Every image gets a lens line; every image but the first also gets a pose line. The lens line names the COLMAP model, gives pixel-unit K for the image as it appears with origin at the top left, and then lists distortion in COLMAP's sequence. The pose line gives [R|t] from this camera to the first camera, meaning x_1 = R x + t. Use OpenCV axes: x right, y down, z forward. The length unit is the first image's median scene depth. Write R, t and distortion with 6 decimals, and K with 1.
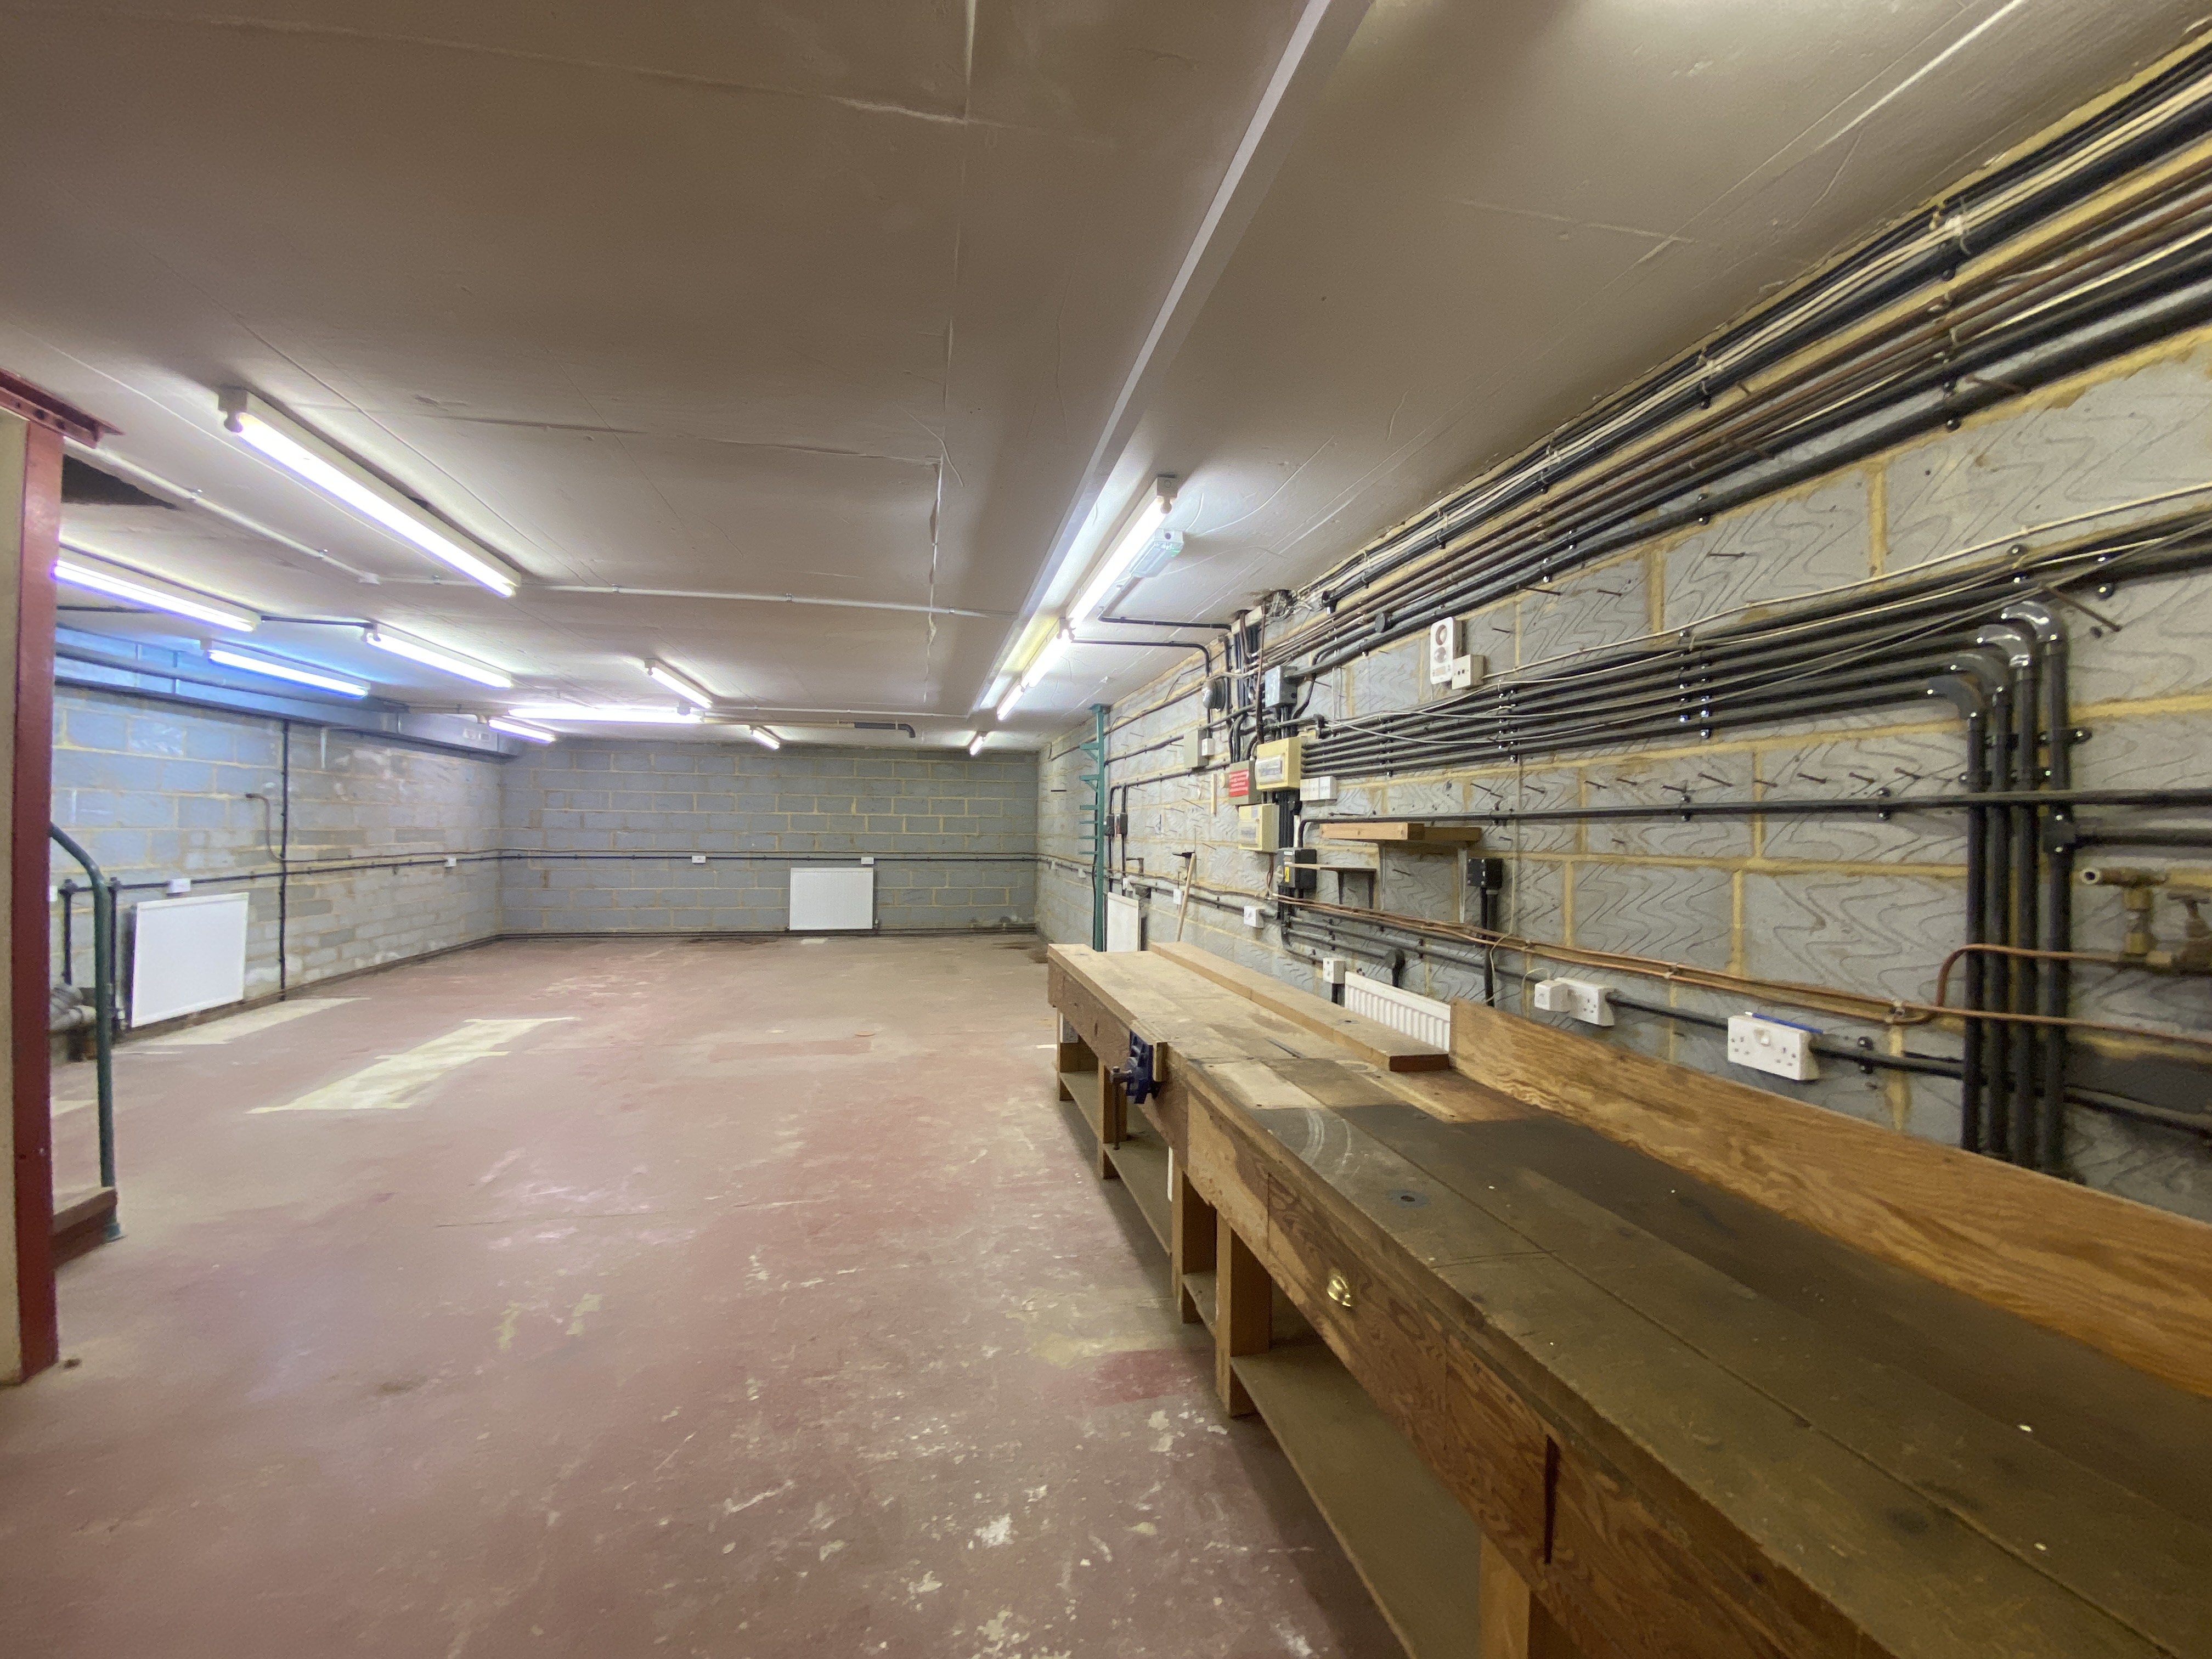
lens RADIAL K [[898.7, 0, 1122.9], [0, 898.7, 829.3], [0, 0, 1]] dist [0.016902, -0.012249]
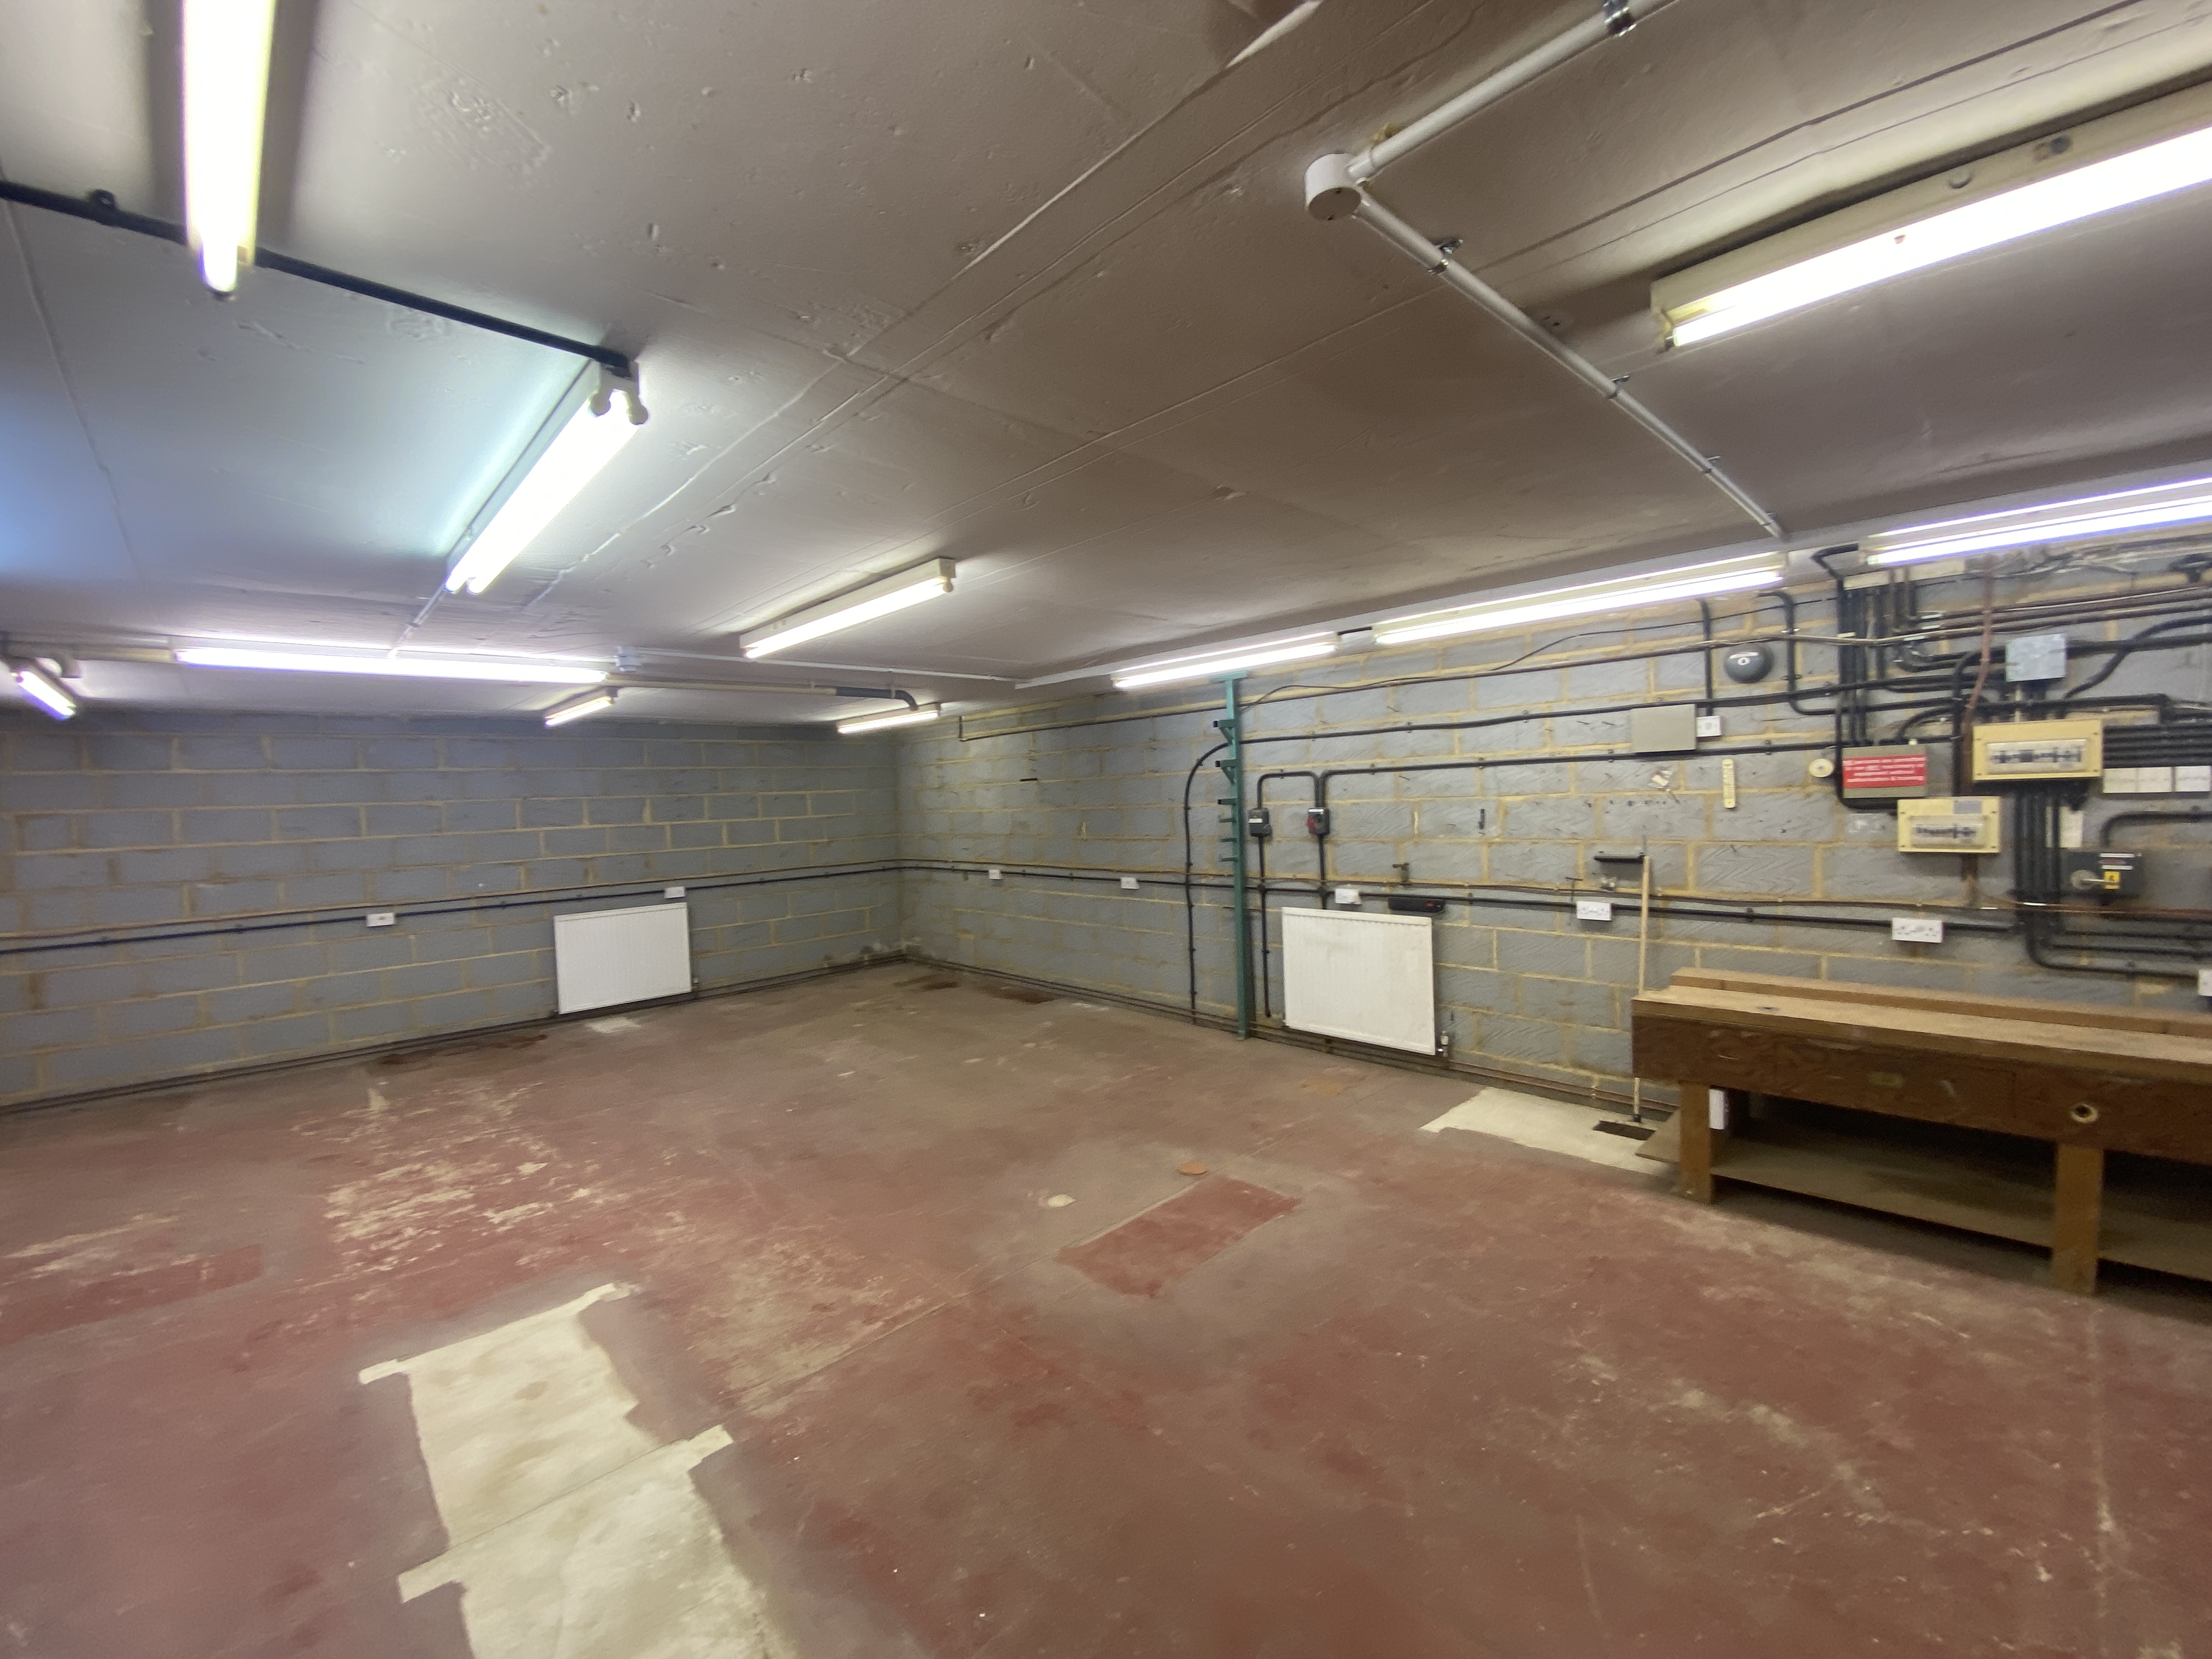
lens RADIAL K [[898.7, 0, 1106.4], [0, 898.7, 832.5], [0, 0, 1]] dist [0.016902, -0.012249]
pose [[0.856440, -0.066732, 0.511915, -0.574210], [0.048382, 0.997621, 0.049103, -0.044737], [-0.513974, -0.017287, 0.857632, 0.412414]]
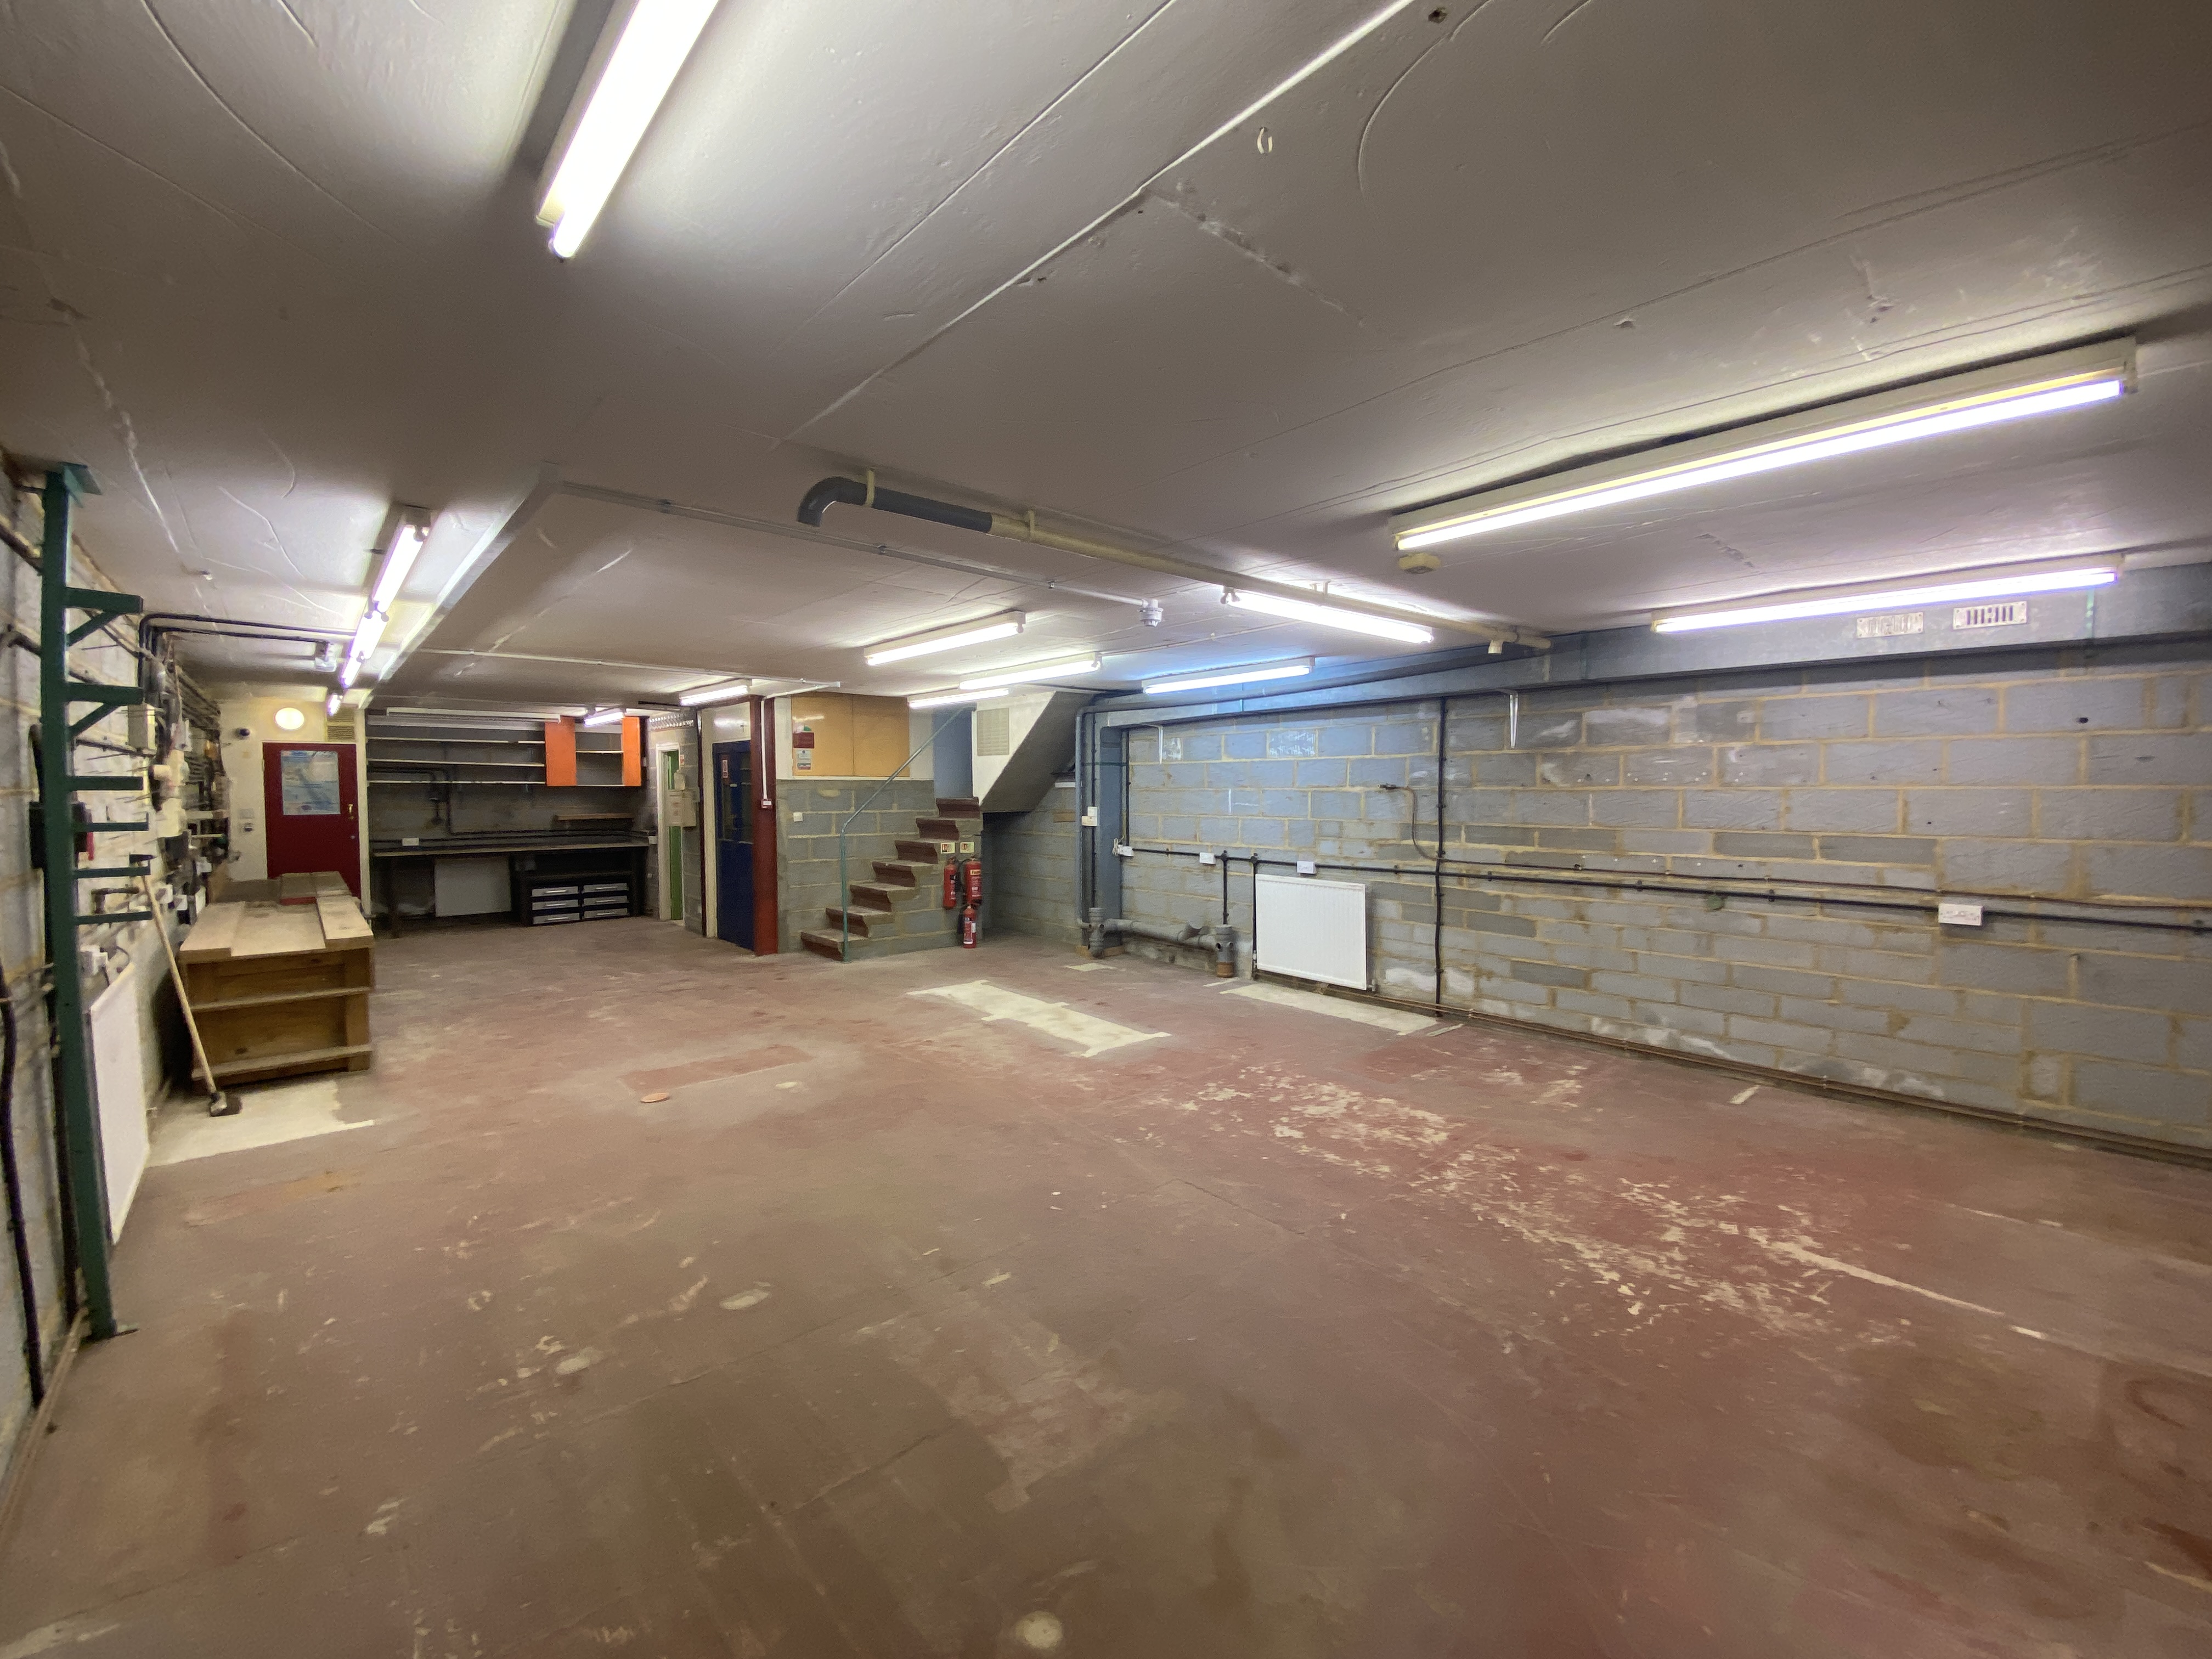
lens RADIAL K [[898.7, 0, 1120.0], [0, 898.7, 826.1], [0, 0, 1]] dist [0.016902, -0.012249]
pose [[-0.869414, 0.012523, -0.493926, -0.224663], [-0.007417, 0.999235, 0.038390, -0.028251], [0.494029, 0.037041, -0.868656, 1.590817]]
